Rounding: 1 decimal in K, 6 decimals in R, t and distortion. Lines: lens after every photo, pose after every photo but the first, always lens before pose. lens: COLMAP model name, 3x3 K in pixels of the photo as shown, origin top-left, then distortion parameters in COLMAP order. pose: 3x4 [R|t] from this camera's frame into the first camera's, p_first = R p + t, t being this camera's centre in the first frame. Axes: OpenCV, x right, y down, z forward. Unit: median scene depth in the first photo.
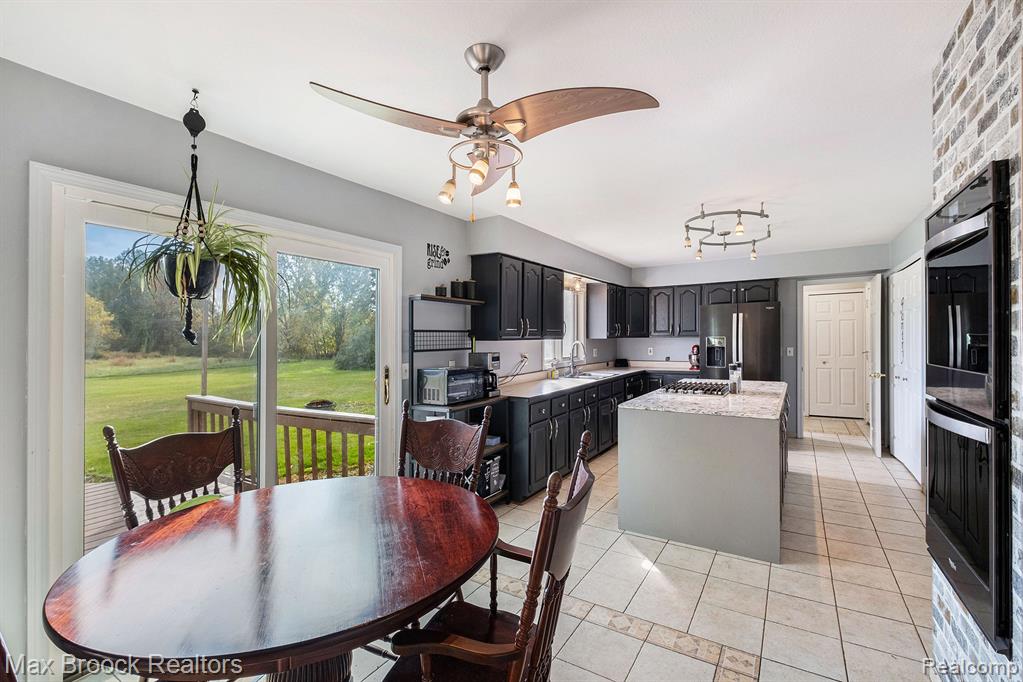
lens RADIAL K [[447.6, 0, 509.1], [0, 447.6, 338.3], [0, 0, 1]] dist [0.007188, -0.012628]
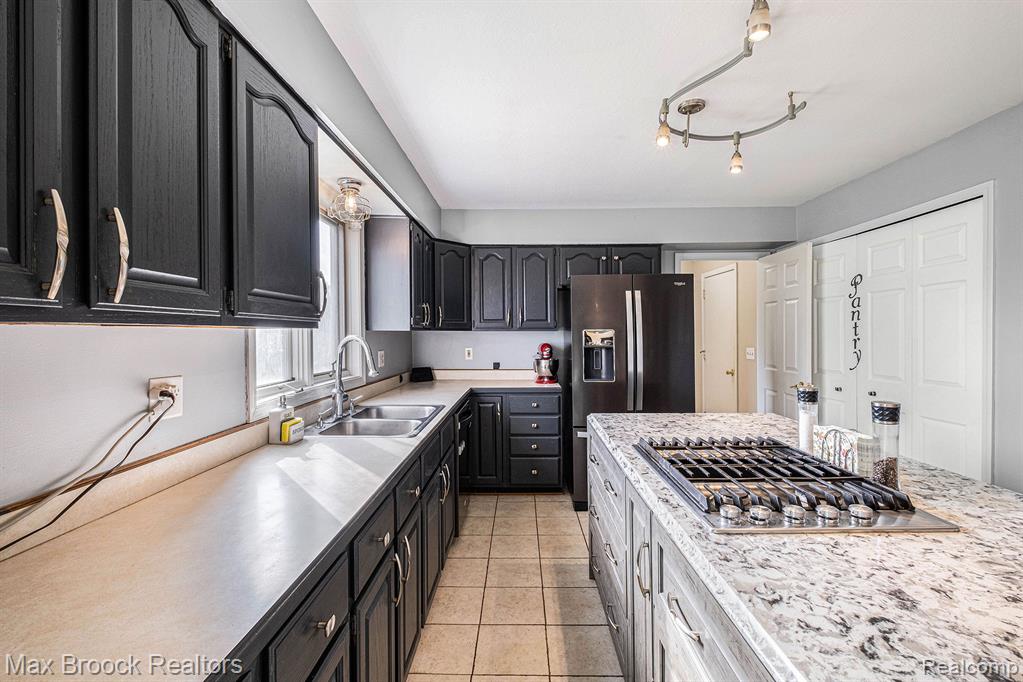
lens RADIAL K [[447.6, 0, 509.1], [0, 447.6, 338.3], [0, 0, 1]] dist [0.007188, -0.012628]
pose [[0.855323, 0.005651, 0.518064, 0.058900], [-0.010799, 0.999918, 0.006922, 0.004558], [-0.517982, -0.011515, 0.855314, 0.540376]]
